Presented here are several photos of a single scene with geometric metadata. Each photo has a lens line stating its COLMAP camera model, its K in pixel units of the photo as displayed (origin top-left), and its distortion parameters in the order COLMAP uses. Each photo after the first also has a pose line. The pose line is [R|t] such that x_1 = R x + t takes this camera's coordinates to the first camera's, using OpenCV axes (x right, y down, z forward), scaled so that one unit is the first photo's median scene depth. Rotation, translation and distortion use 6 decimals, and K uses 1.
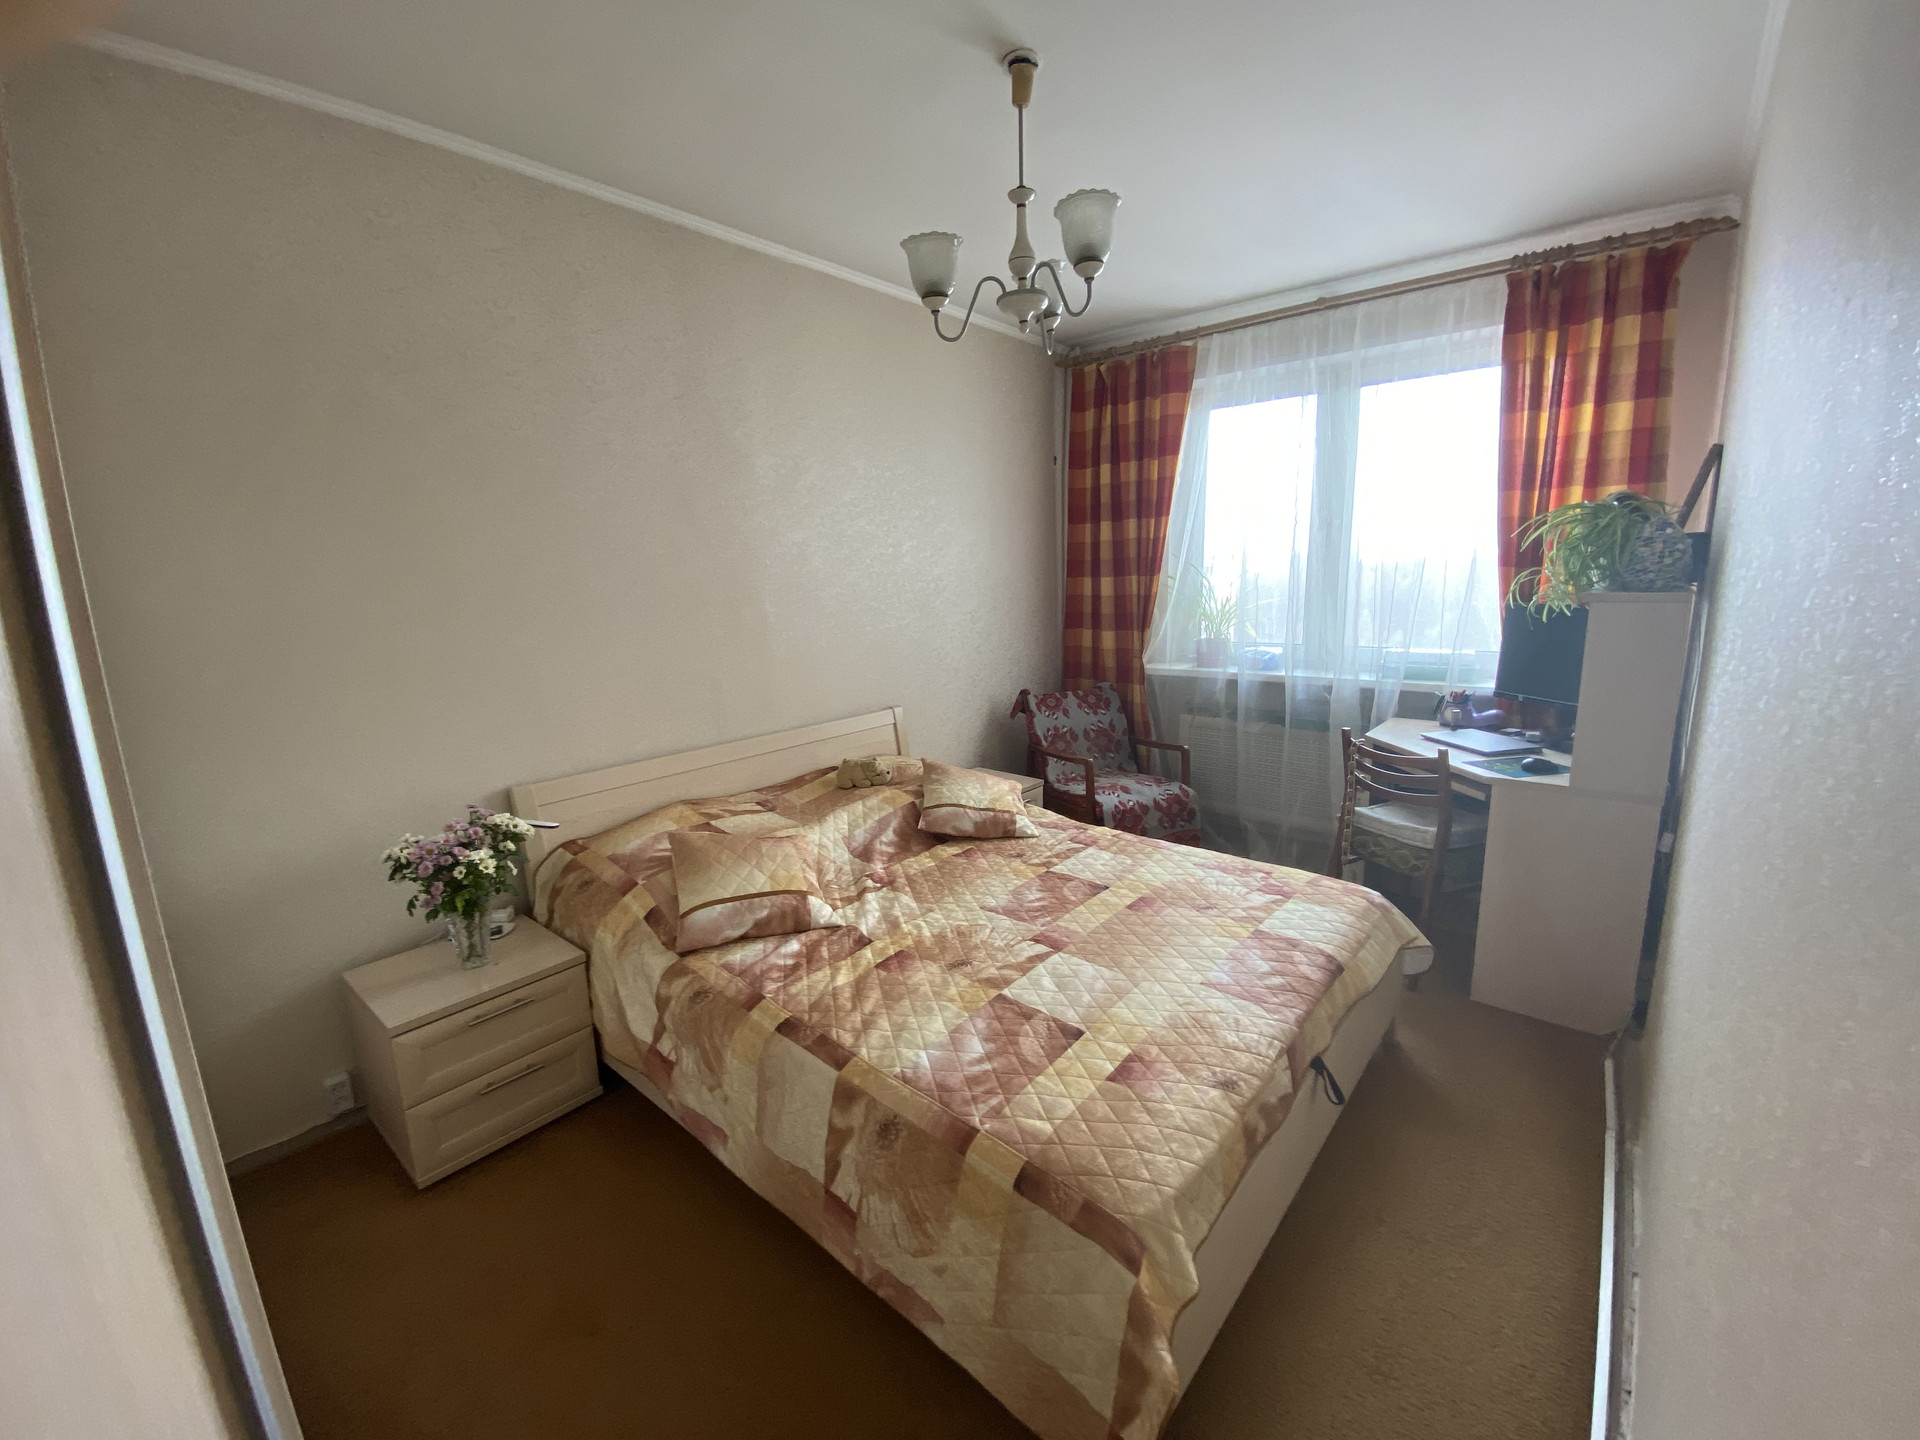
lens RADIAL K [[779.6, 0, 960.0], [0, 779.6, 720.0], [0, 0, 1]] dist [0.010685, -0.015645]
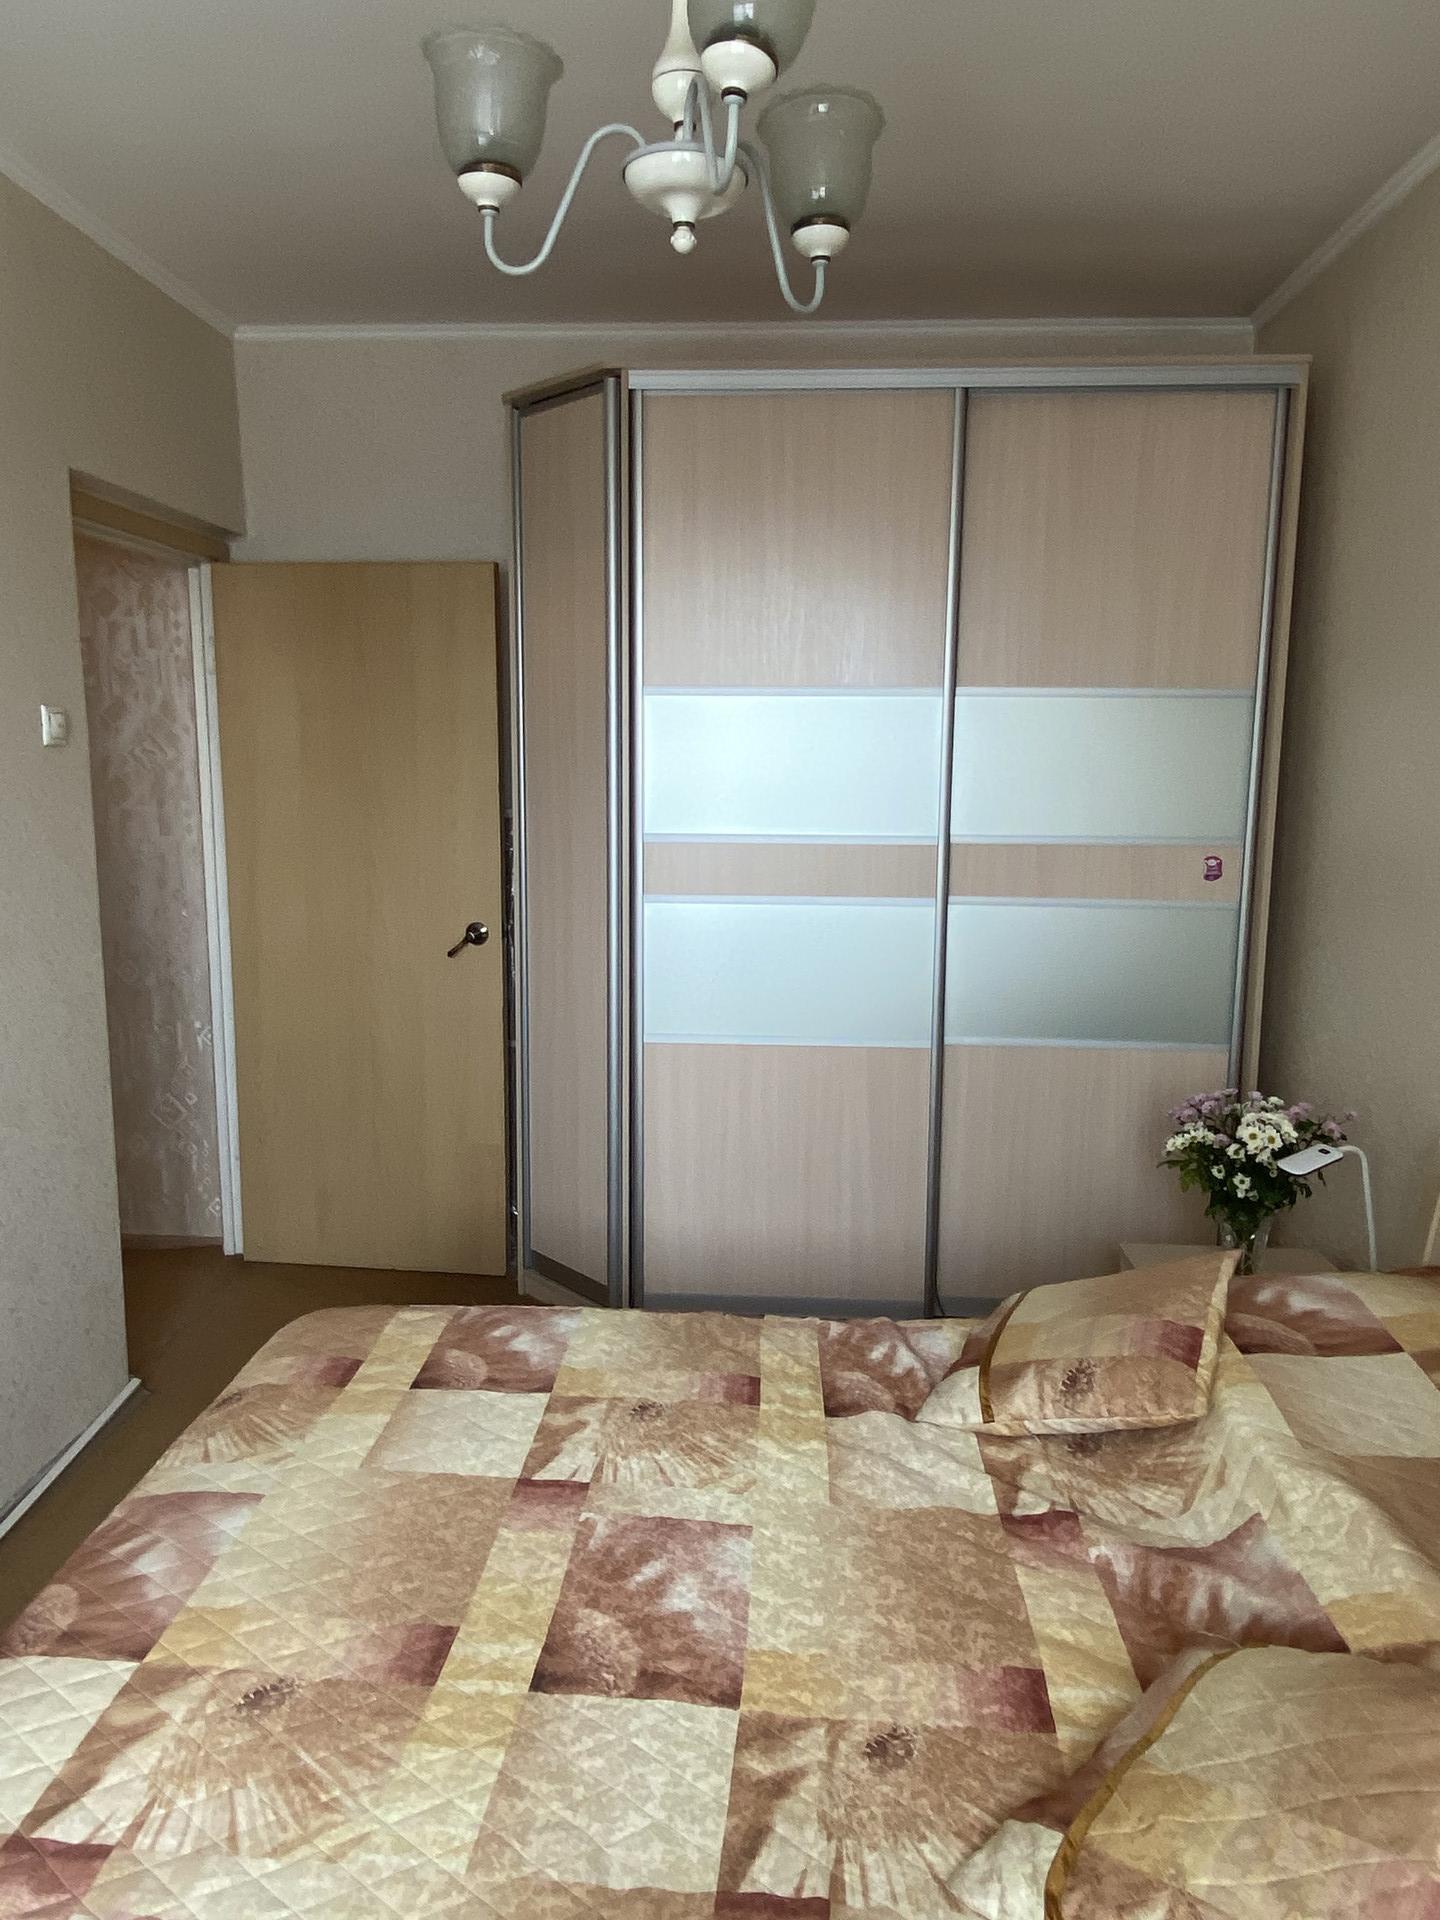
lens RADIAL K [[1352.6, 0, 720.0], [0, 1352.6, 960.0], [0, 0, 1]] dist [-0.003647, -0.001639]
pose [[-0.797446, 0.132429, -0.588679, 0.522211], [-0.090867, 0.938135, 0.334135, -0.380431], [0.596510, 0.319946, -0.736078, 1.642680]]
